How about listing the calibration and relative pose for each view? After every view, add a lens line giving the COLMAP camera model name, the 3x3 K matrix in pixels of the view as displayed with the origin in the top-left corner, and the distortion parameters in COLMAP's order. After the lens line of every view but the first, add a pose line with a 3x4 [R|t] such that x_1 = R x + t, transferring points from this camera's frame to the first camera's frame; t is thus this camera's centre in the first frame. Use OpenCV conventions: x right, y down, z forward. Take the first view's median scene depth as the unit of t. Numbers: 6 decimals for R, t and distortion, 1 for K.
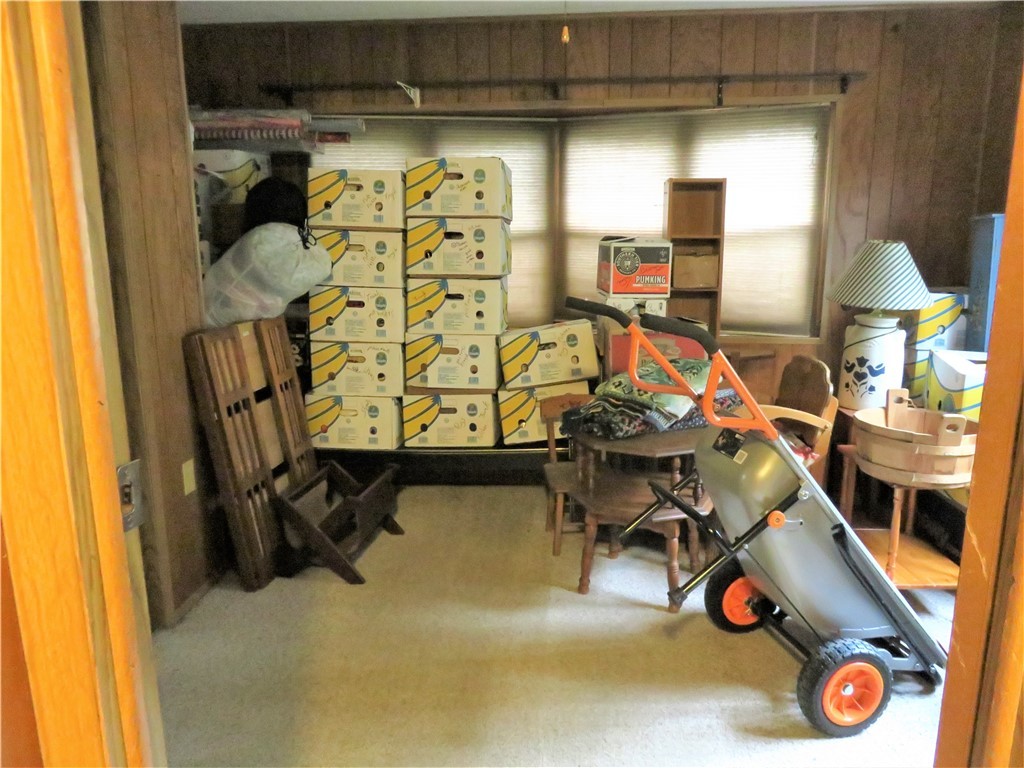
lens RADIAL K [[767.1, 0, 512.8], [0, 767.1, 387.6], [0, 0, 1]] dist [-0.012126, 0.005086]
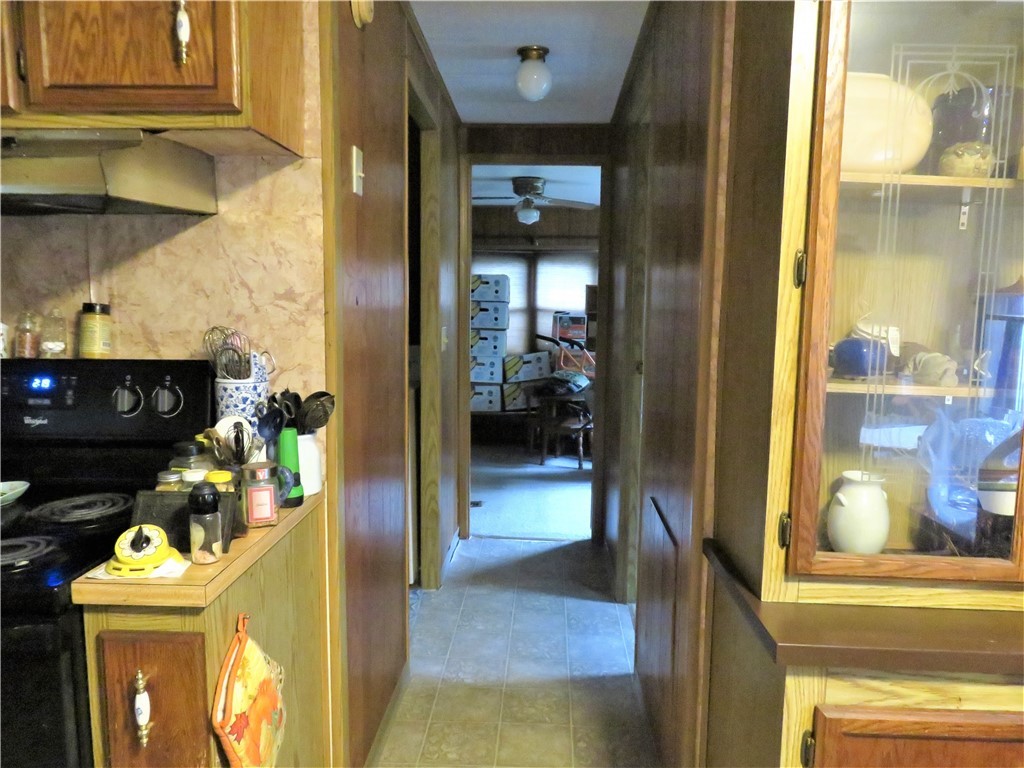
lens RADIAL K [[767.1, 0, 514.3], [0, 767.1, 389.5], [0, 0, 1]] dist [-0.012126, 0.005086]
pose [[0.999189, 0.015875, 0.037008, -0.066305], [-0.012567, 0.996046, -0.087945, 0.202881], [-0.038257, 0.087408, 0.995438, -1.077444]]
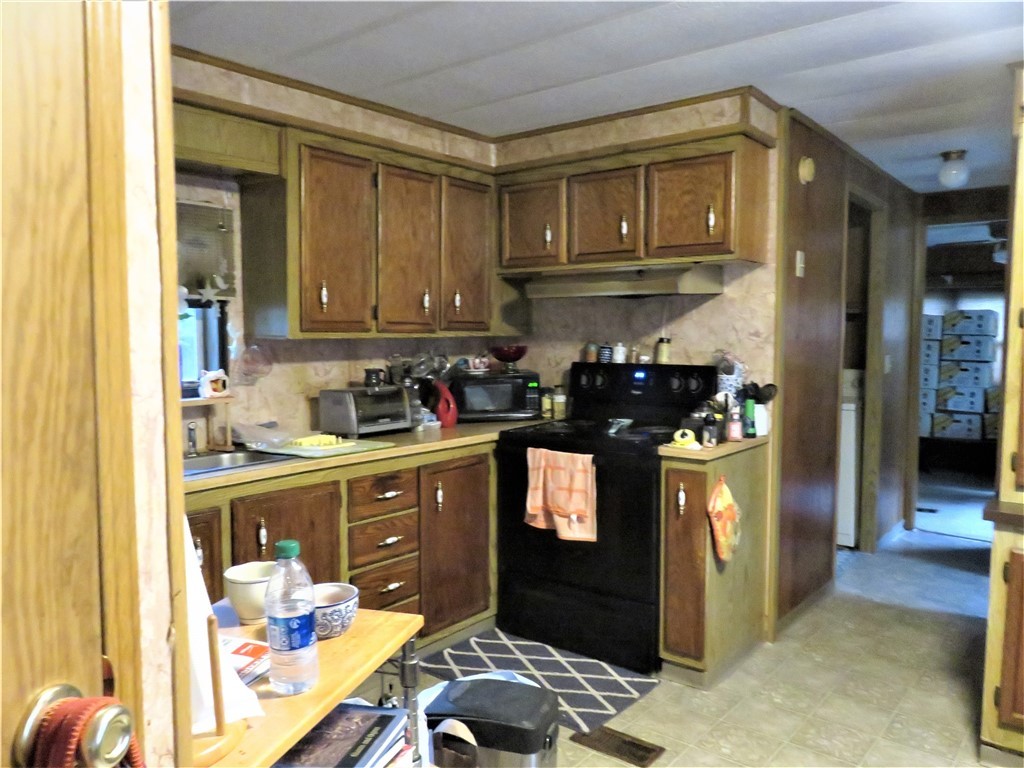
lens RADIAL K [[767.1, 0, 516.2], [0, 767.1, 381.3], [0, 0, 1]] dist [-0.012126, 0.005086]
pose [[0.825230, 0.048713, -0.562692, 0.101197], [-0.124346, 0.987499, -0.096874, 0.290322], [0.550939, 0.149912, 0.820971, -1.531641]]
